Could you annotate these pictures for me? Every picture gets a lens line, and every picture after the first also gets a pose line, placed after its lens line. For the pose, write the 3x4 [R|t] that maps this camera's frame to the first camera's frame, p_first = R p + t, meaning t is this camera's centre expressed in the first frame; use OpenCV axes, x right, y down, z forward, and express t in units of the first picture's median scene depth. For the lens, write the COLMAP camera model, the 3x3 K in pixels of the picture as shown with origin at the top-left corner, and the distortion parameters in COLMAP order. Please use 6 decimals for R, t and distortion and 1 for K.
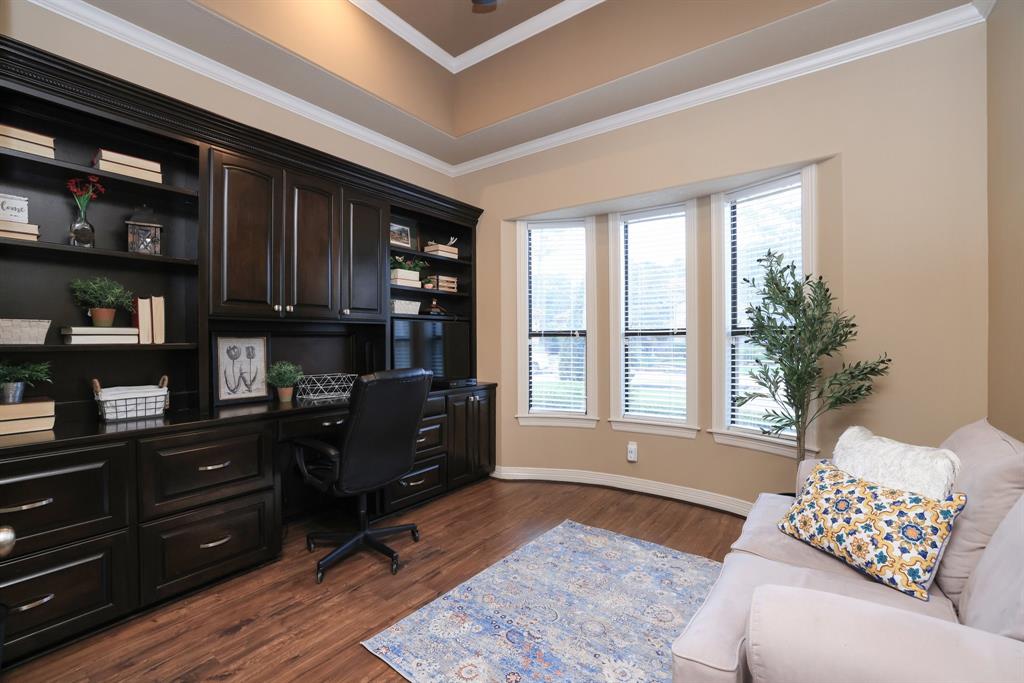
lens RADIAL K [[448.7, 0, 508.5], [0, 448.7, 342.6], [0, 0, 1]] dist [-0.032434, 0.015716]
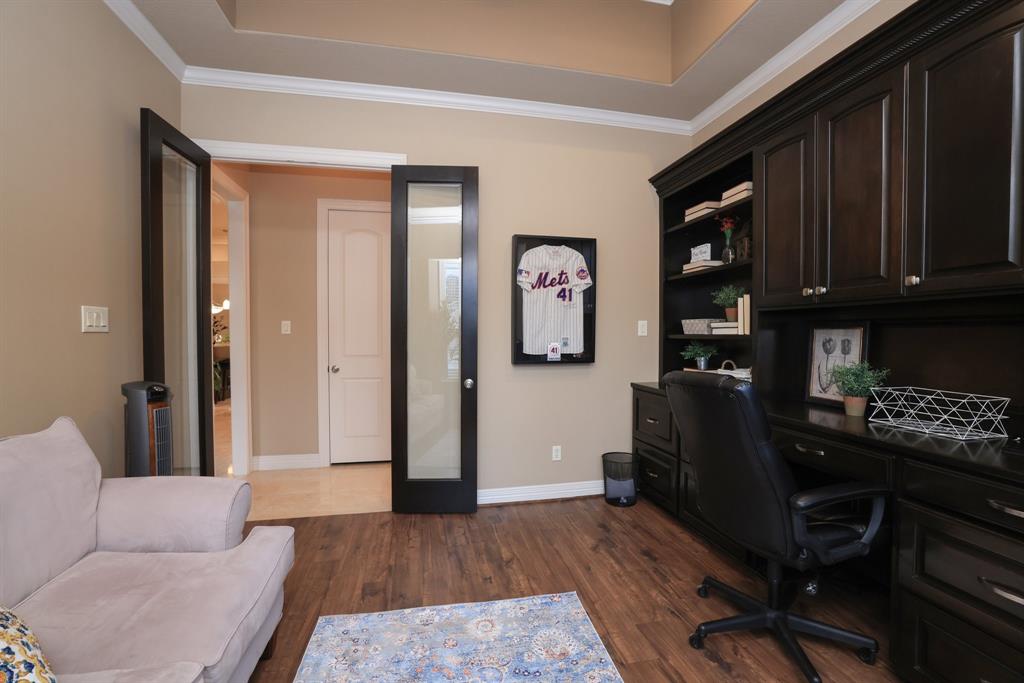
lens RADIAL K [[448.7, 0, 508.5], [0, 448.7, 342.6], [0, 0, 1]] dist [-0.032434, 0.015716]
pose [[-0.679833, 0.021804, -0.733043, 0.532183], [0.002248, 0.999615, 0.027648, -0.010800], [0.733364, 0.017148, -0.679620, 1.390367]]
